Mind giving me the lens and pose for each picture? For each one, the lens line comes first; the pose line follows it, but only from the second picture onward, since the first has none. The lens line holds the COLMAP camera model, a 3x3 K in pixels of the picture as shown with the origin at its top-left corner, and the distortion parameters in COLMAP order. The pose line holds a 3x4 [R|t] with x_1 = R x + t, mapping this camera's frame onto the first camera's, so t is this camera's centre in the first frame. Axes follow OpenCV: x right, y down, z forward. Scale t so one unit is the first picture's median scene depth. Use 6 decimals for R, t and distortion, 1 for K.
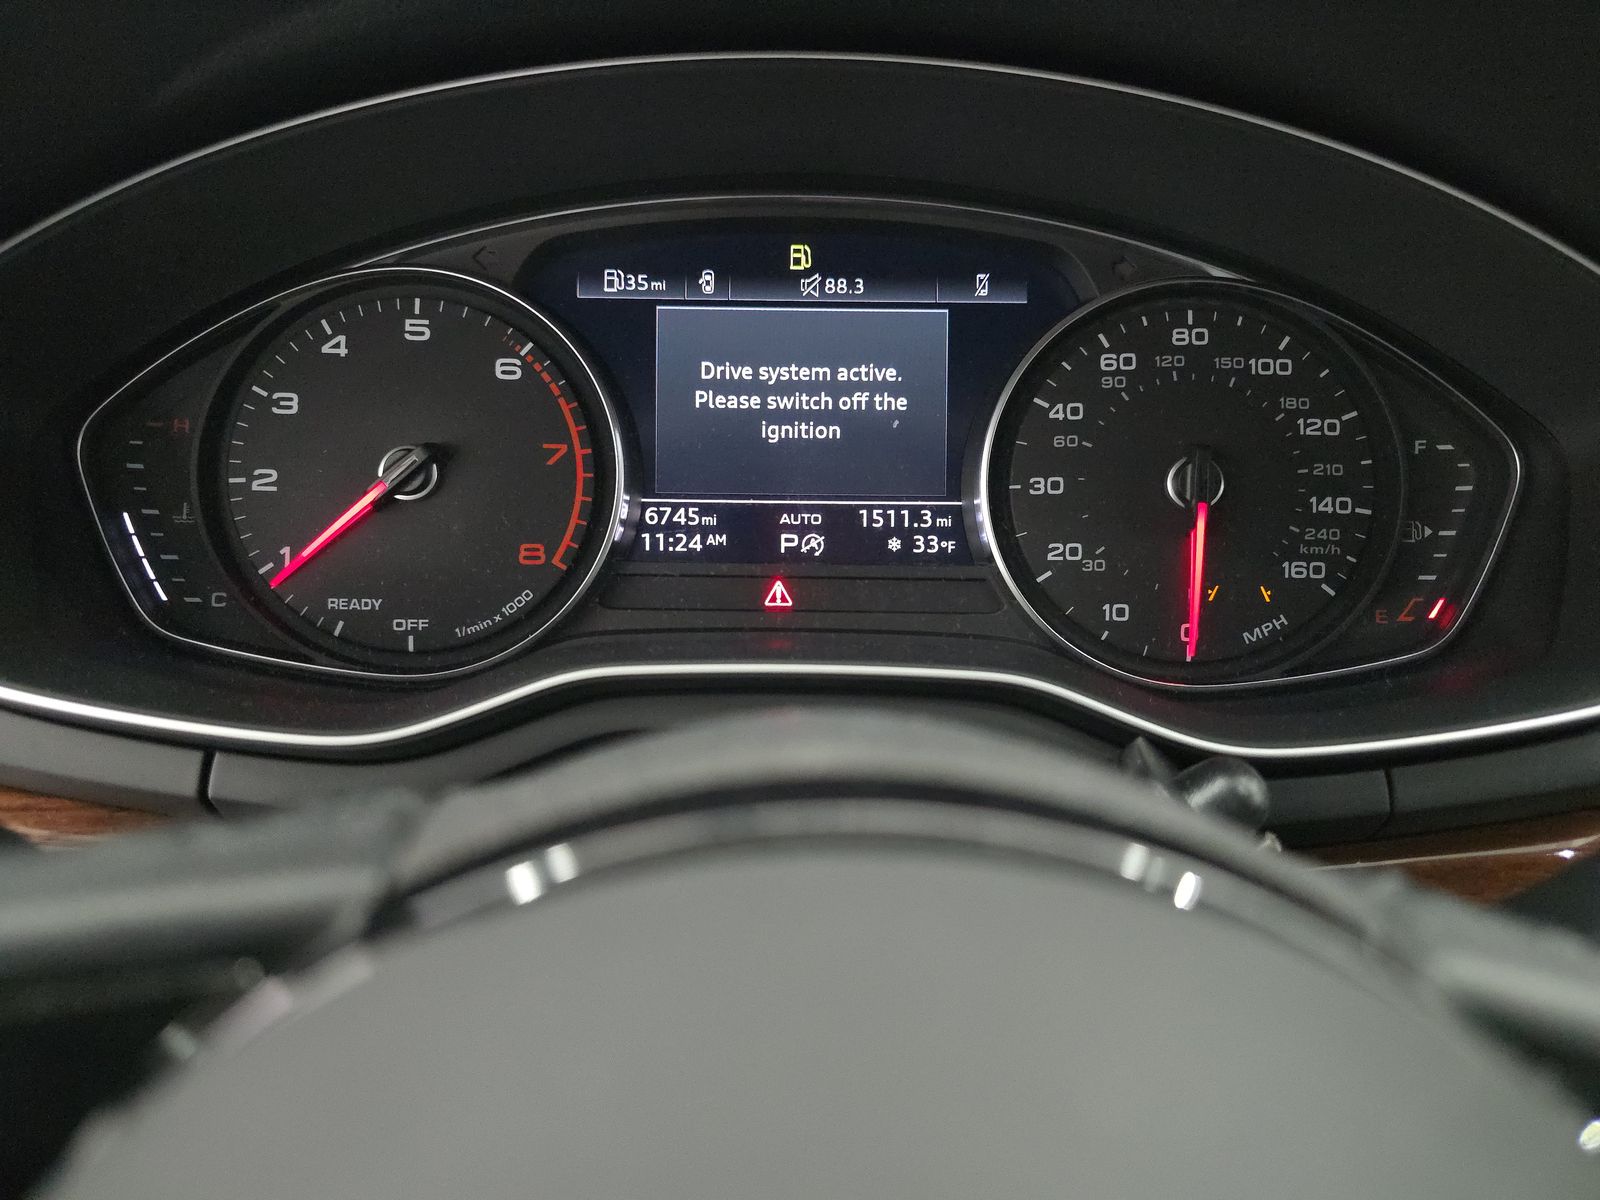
lens RADIAL K [[1067.8, 0, 804.6], [0, 1067.8, 608.5], [0, 0, 1]] dist [0.052052, -0.032529]
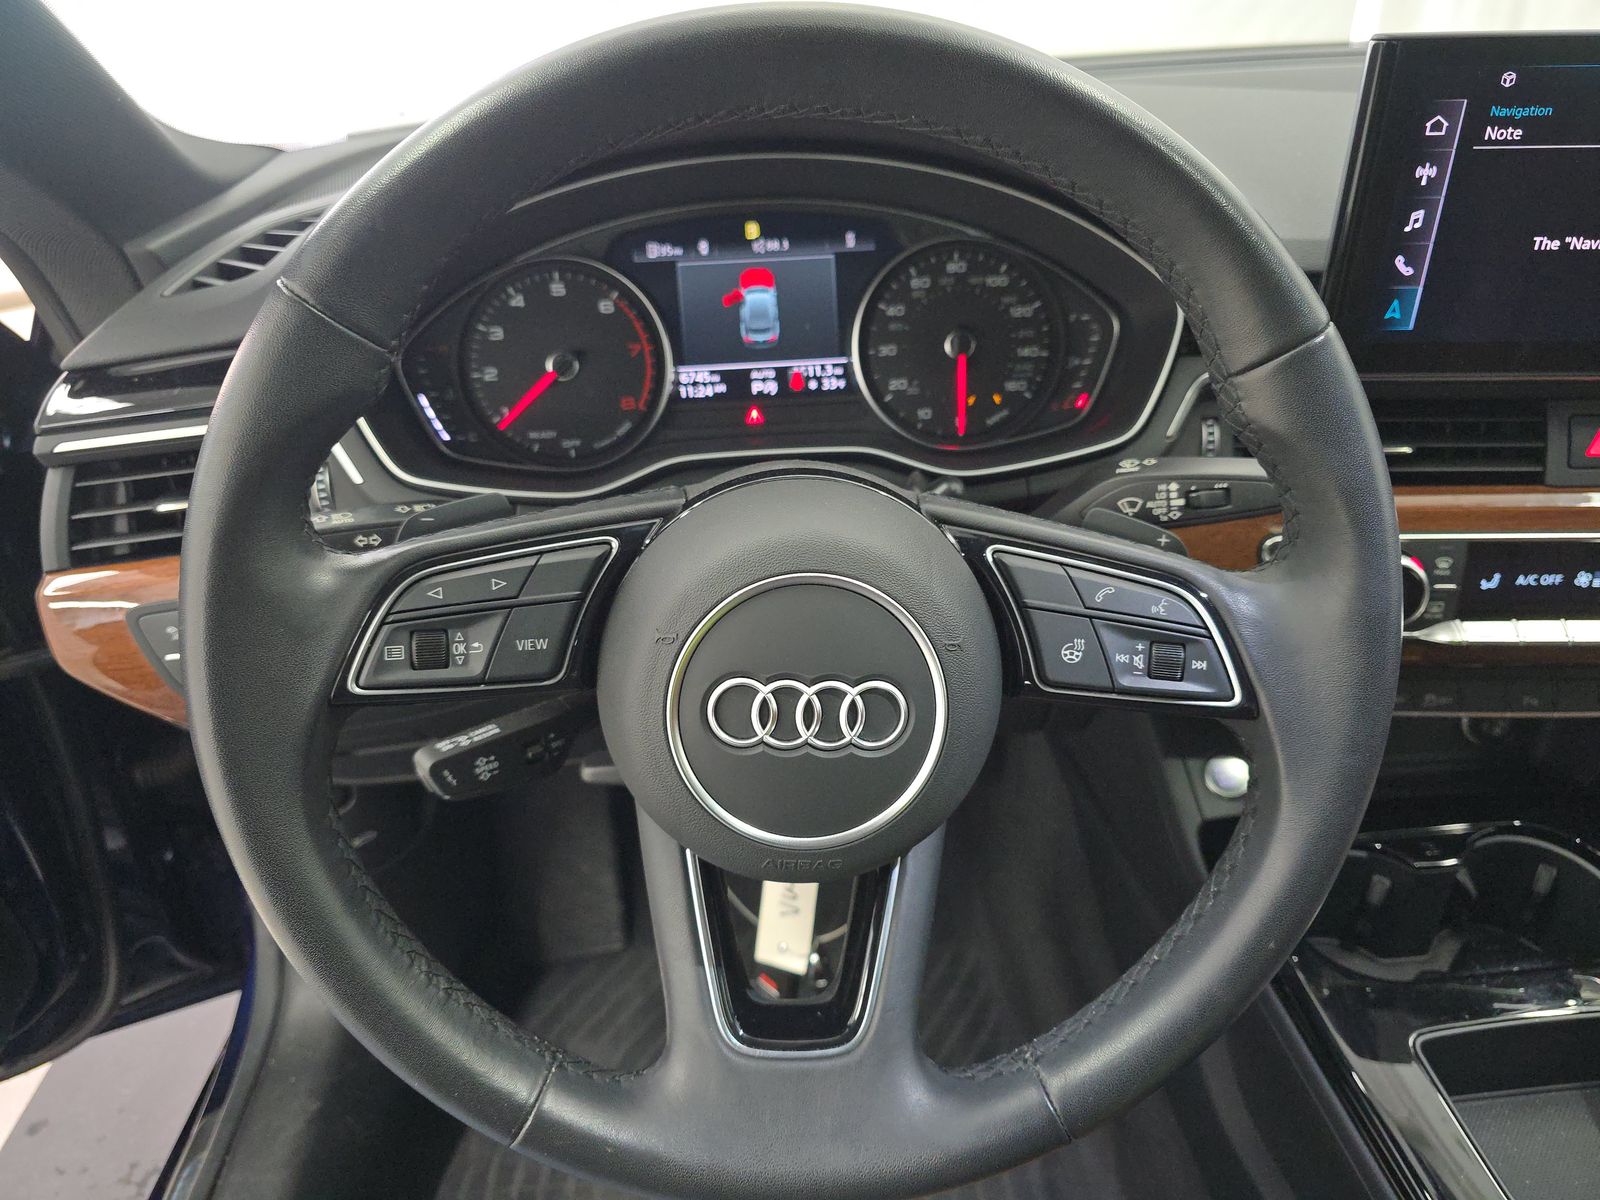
lens RADIAL K [[1091.5, 0, 798.7], [0, 1091.5, 594.1], [0, 0, 1]] dist [0.040078, -0.038311]
pose [[0.997233, -0.071030, 0.021927, -0.011164], [0.066038, 0.981917, 0.177422, -0.042046], [-0.034133, -0.175483, 0.983891, -1.030175]]
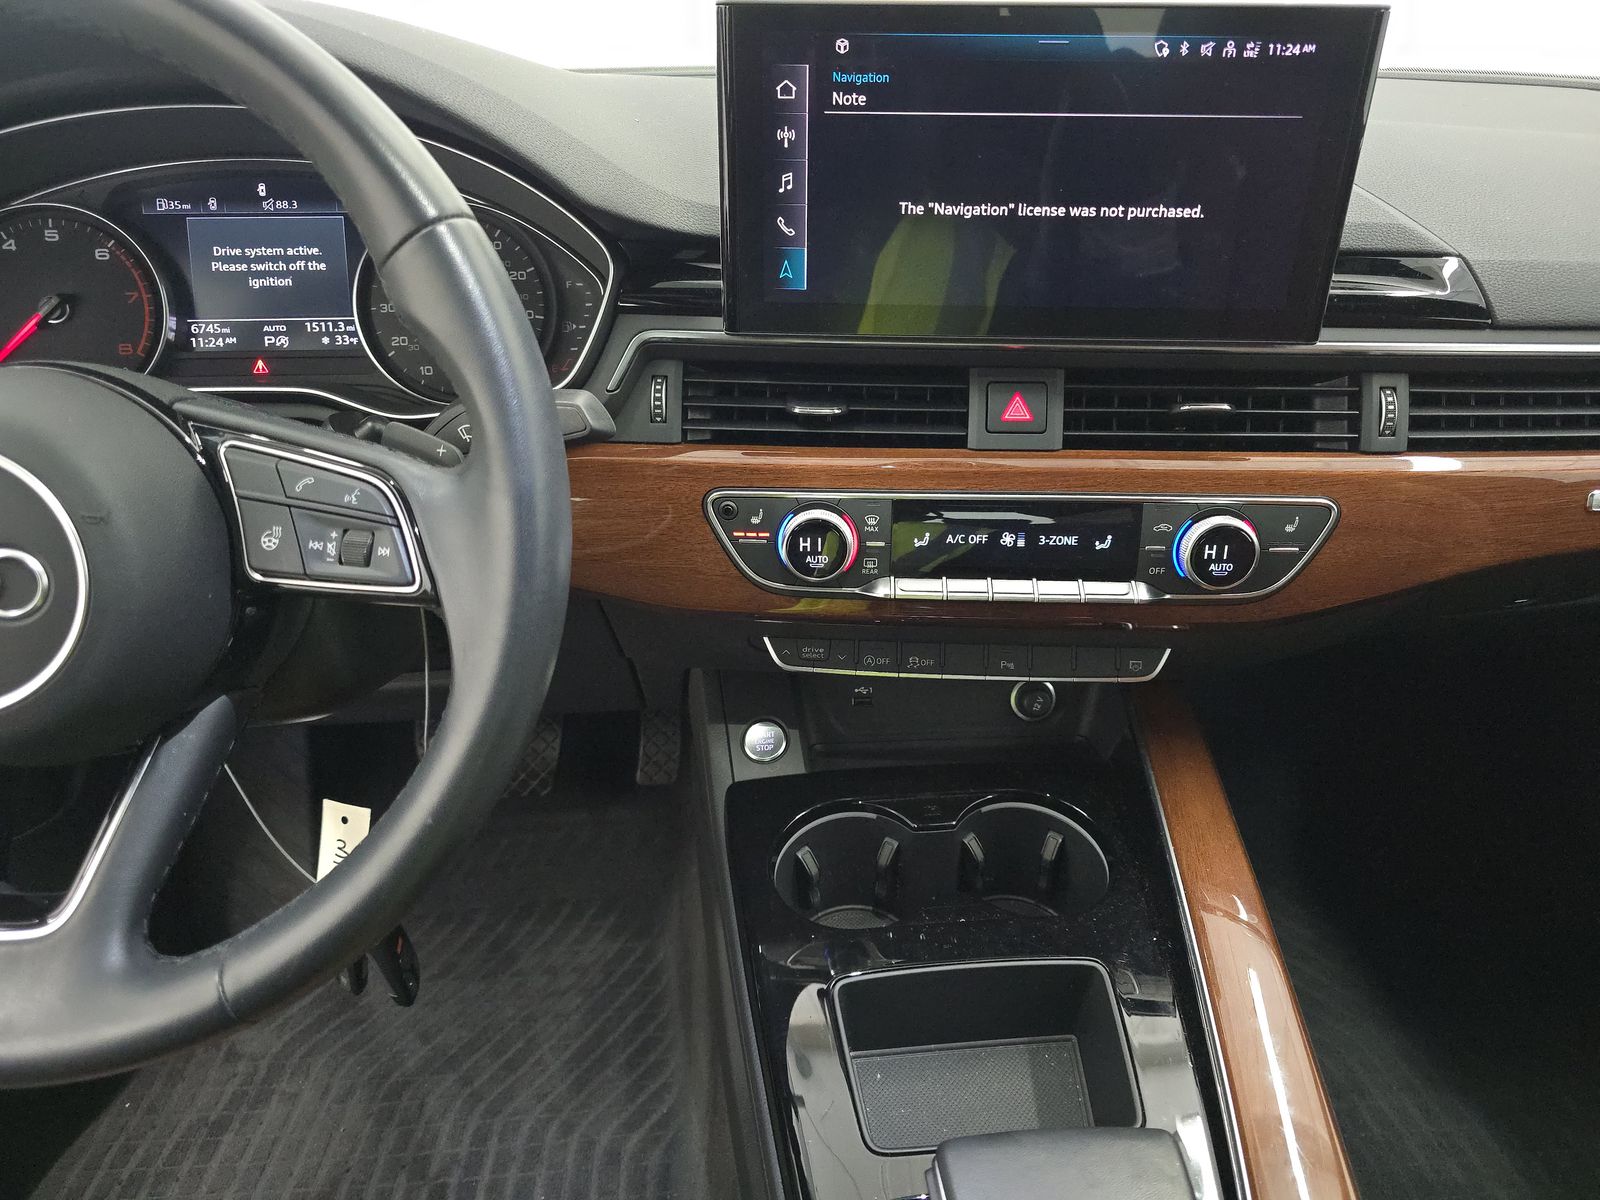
lens RADIAL K [[1067.8, 0, 788.9], [0, 1067.8, 594.3], [0, 0, 1]] dist [0.052052, -0.032529]
pose [[0.998301, -0.042389, 0.039989, 0.872957], [0.036960, 0.991100, 0.127889, 0.188626], [-0.045054, -0.126194, 0.990982, -1.115423]]
